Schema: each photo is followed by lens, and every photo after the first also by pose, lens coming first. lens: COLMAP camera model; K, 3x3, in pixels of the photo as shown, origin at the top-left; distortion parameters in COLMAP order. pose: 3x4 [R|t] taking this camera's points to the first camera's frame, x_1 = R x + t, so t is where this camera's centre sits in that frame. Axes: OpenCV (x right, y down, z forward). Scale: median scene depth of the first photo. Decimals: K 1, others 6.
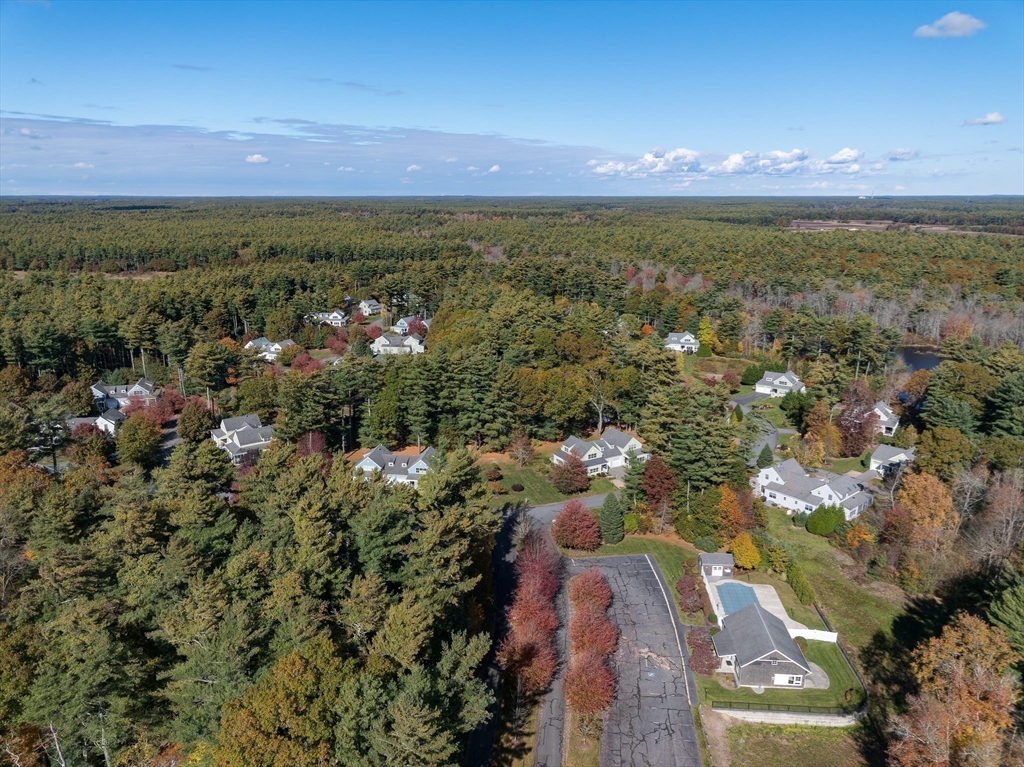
lens RADIAL K [[707.9, 0, 512.5], [0, 707.9, 382.4], [0, 0, 1]] dist [0.001779, 0.002032]
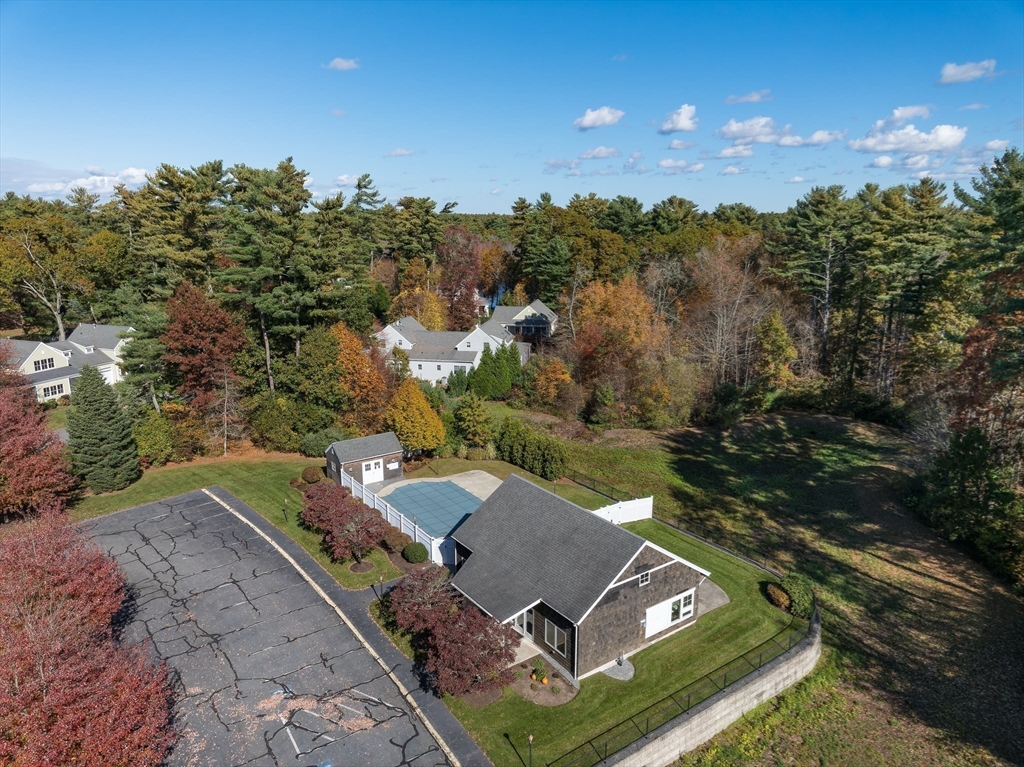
lens RADIAL K [[707.9, 0, 514.1], [0, 707.9, 384.3], [0, 0, 1]] dist [0.001779, 0.002032]
pose [[0.774105, -0.156199, 0.613484, 0.085067], [0.169843, 0.984798, 0.036429, 0.210773], [-0.609848, 0.075996, 0.788866, 0.577006]]
